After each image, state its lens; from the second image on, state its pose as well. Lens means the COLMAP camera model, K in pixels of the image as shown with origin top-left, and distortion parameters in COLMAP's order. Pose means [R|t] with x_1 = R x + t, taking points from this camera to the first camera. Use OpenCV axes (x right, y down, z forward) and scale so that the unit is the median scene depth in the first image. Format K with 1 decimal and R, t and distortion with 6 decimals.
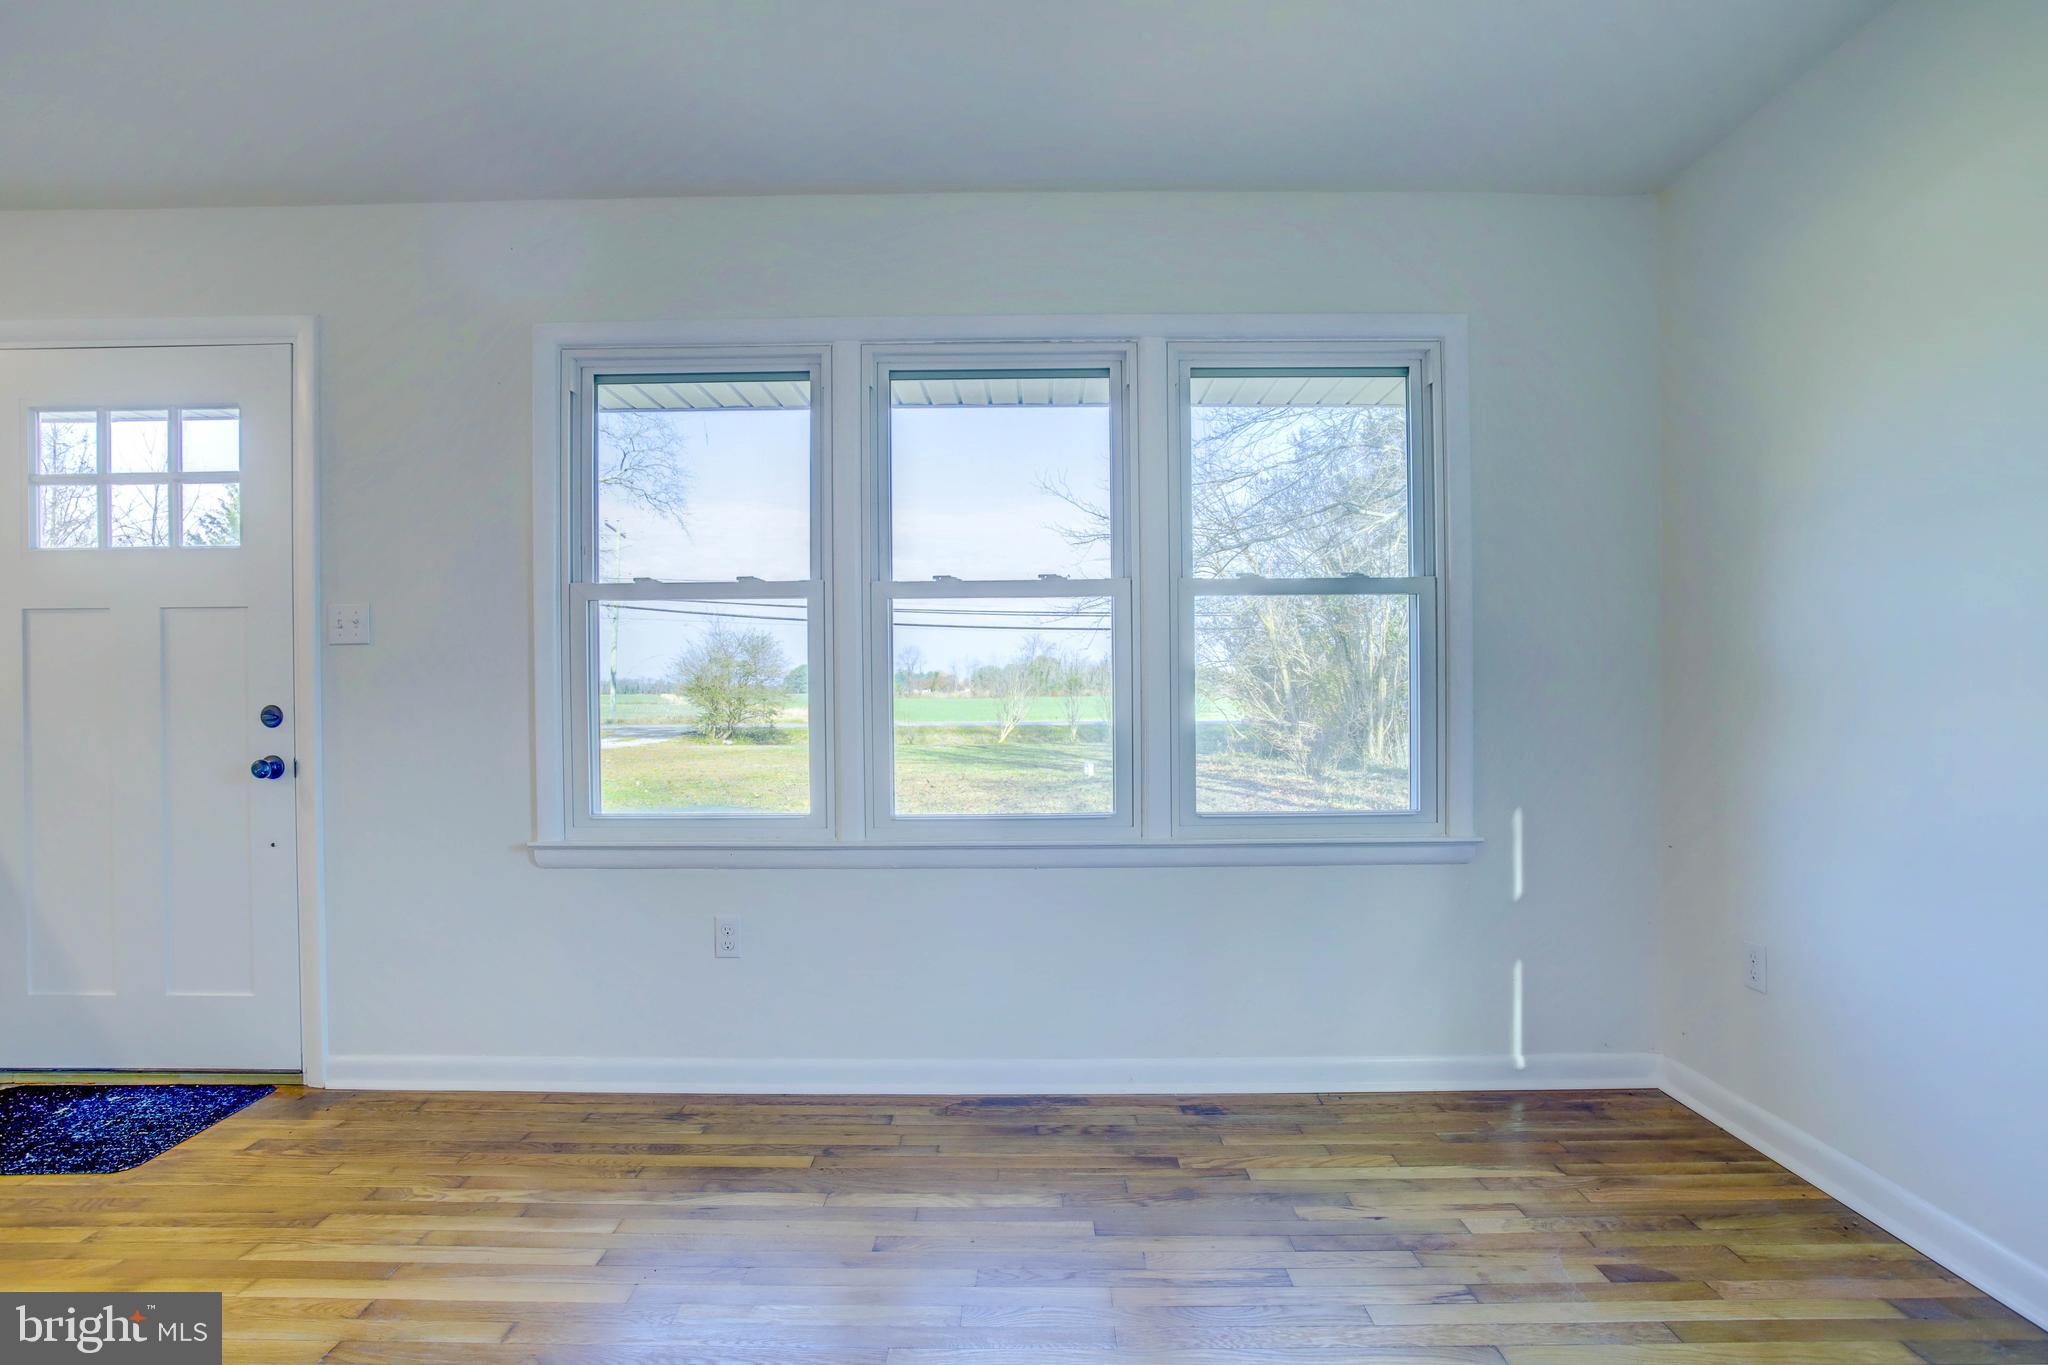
lens RADIAL K [[1021.5, 0, 1017.4], [0, 1021.5, 695.4], [0, 0, 1]] dist [-0.060209, 0.027090]
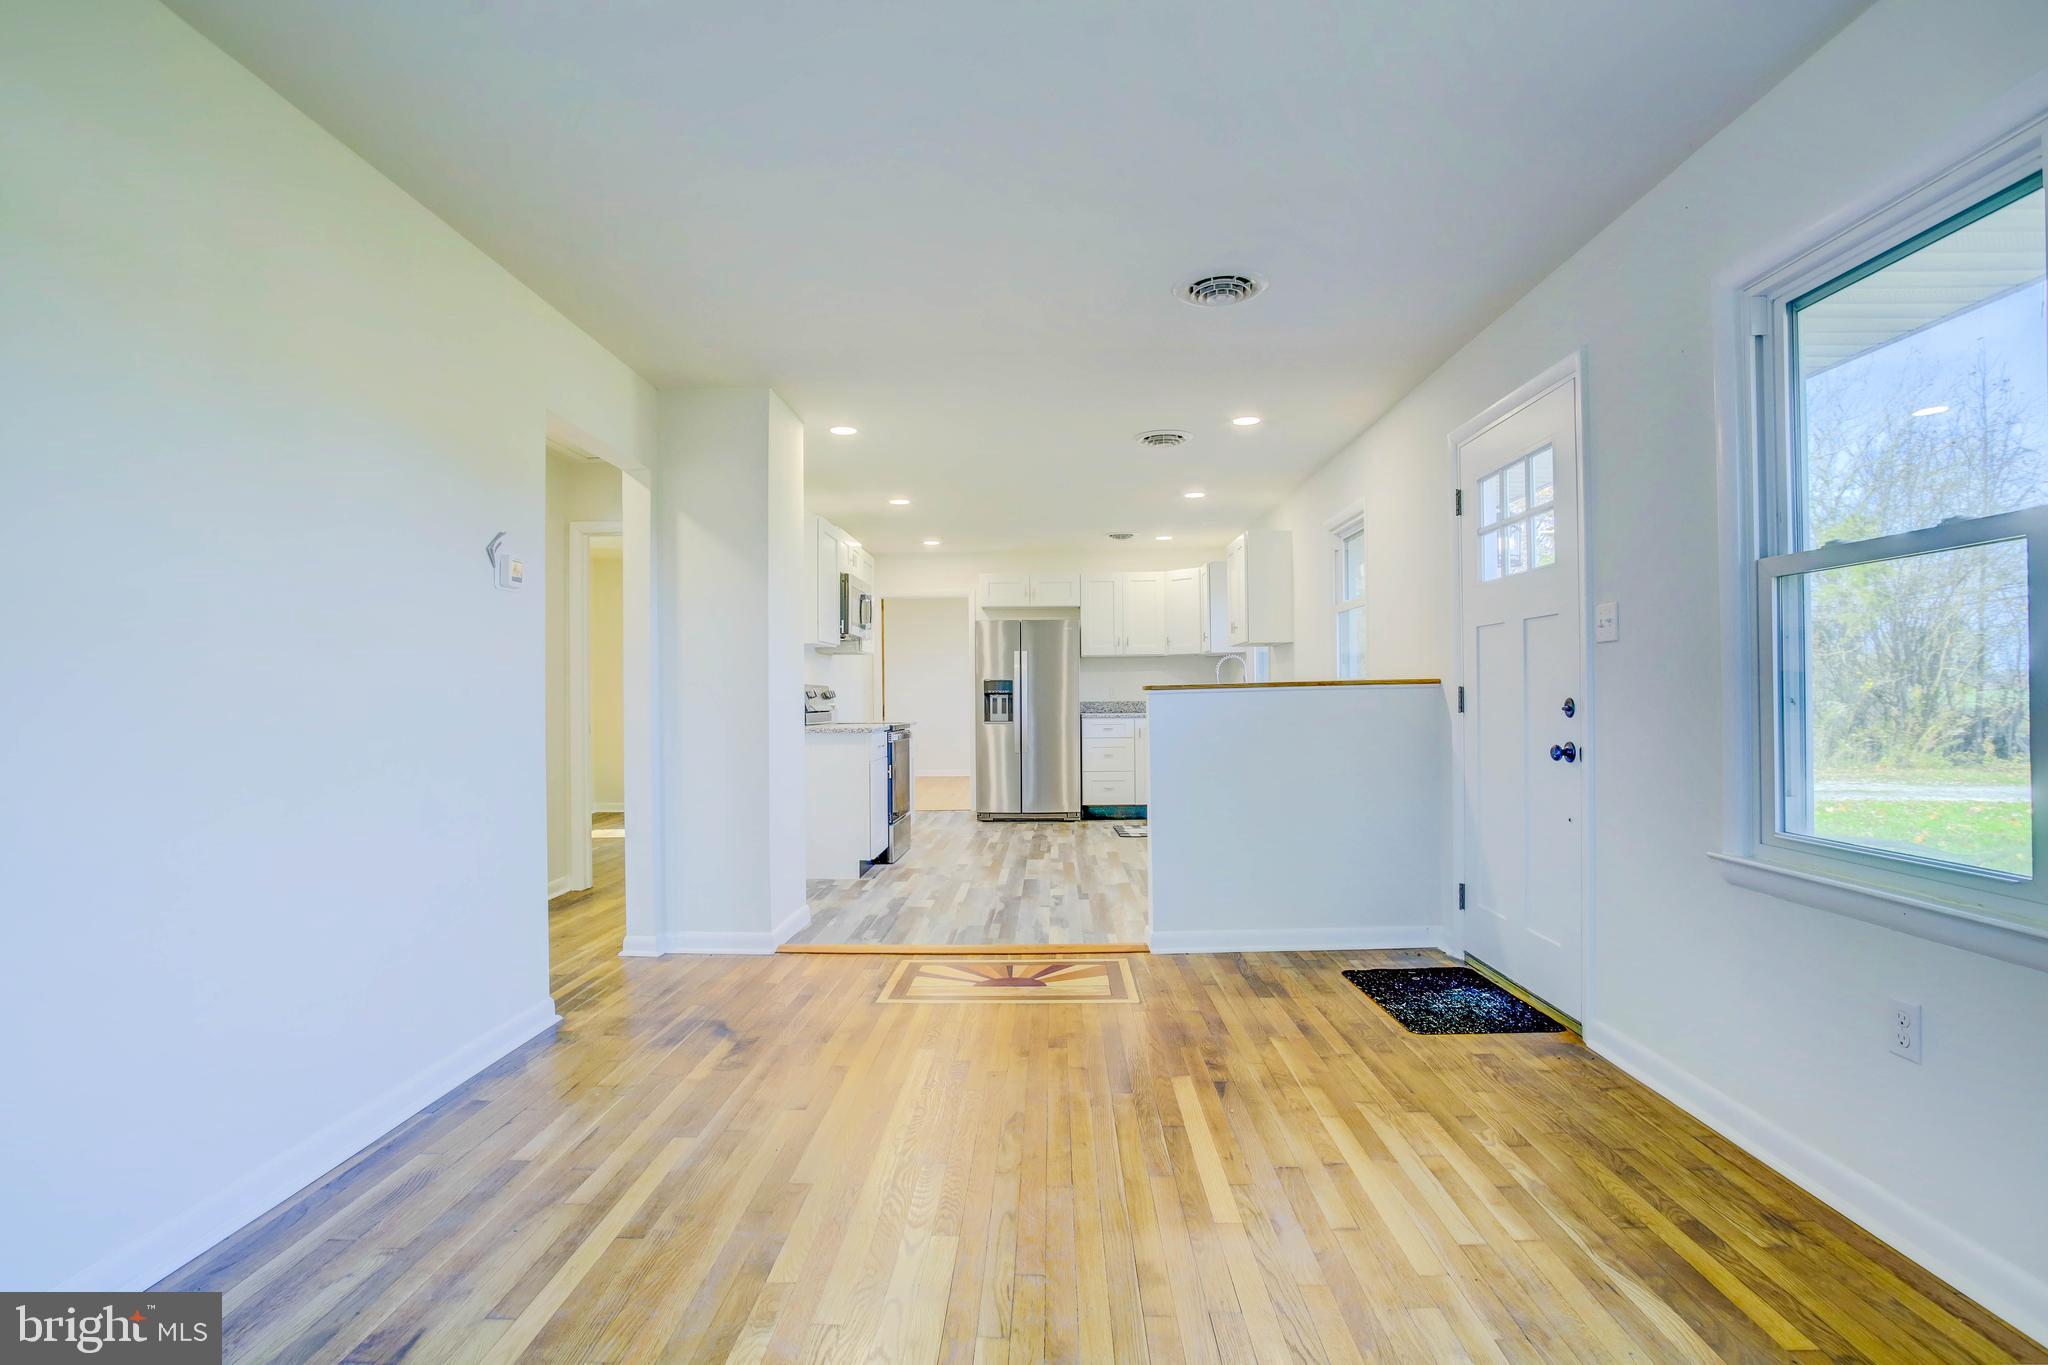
lens RADIAL K [[1021.5, 0, 1017.4], [0, 1021.5, 695.4], [0, 0, 1]] dist [-0.060209, 0.027090]
pose [[-0.023961, 0.007047, -0.999688, 0.441786], [0.004017, 0.999968, 0.006953, -0.003765], [0.999705, -0.003849, -0.023989, 0.410535]]
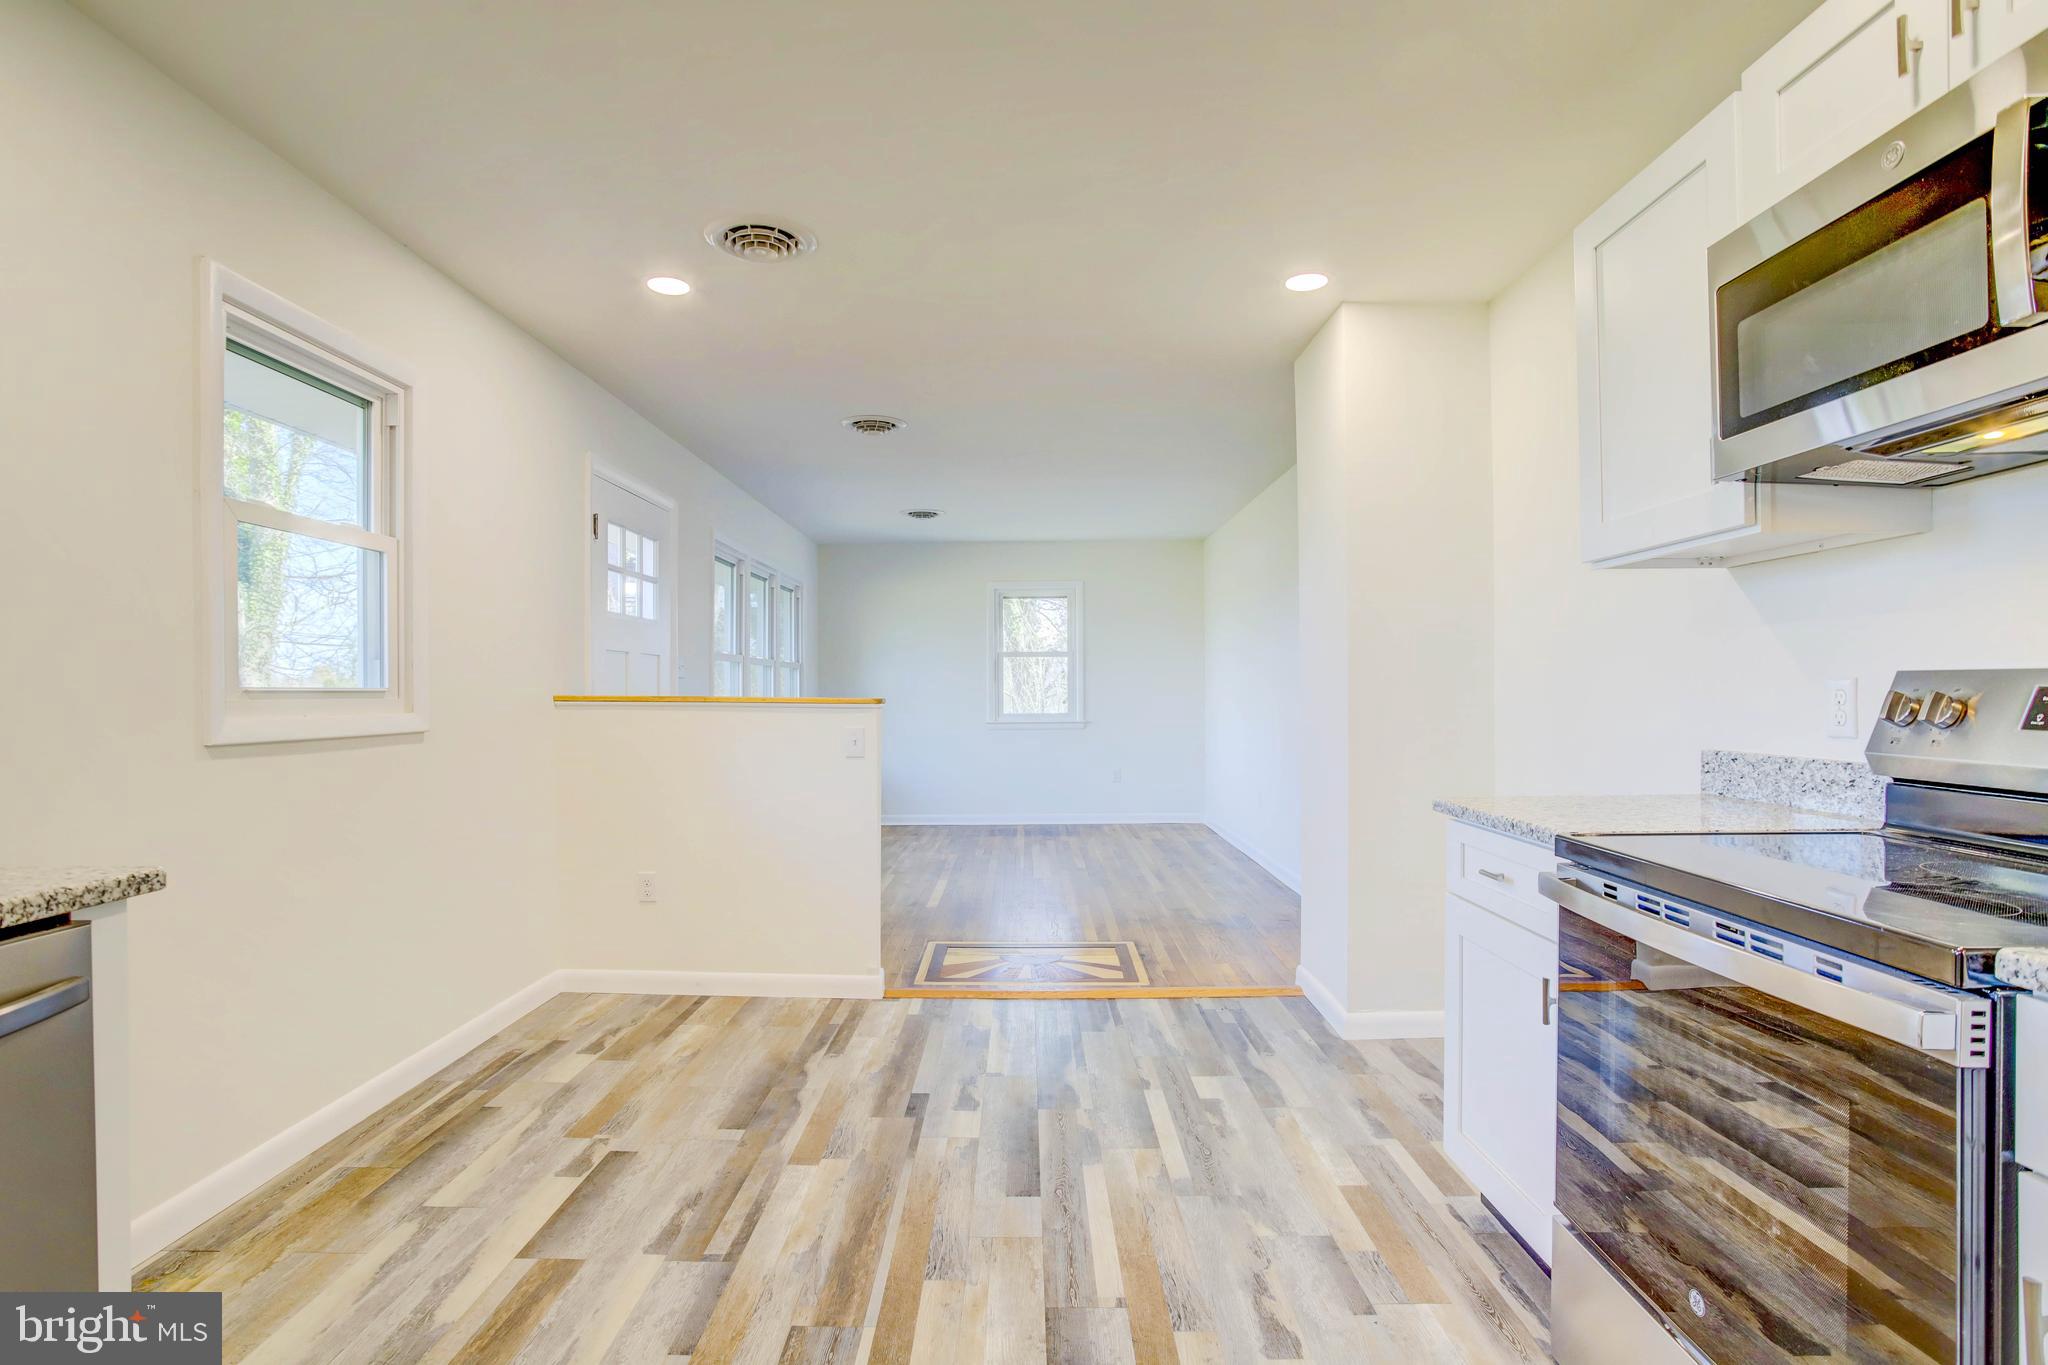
lens RADIAL K [[1021.5, 0, 1017.4], [0, 1021.5, 695.4], [0, 0, 1]] dist [-0.060209, 0.027090]
pose [[-0.004062, 0.004268, 0.999983, -2.703987], [0.009151, 0.999949, -0.004231, -0.003080], [-0.999950, 0.009134, -0.004100, 0.389066]]
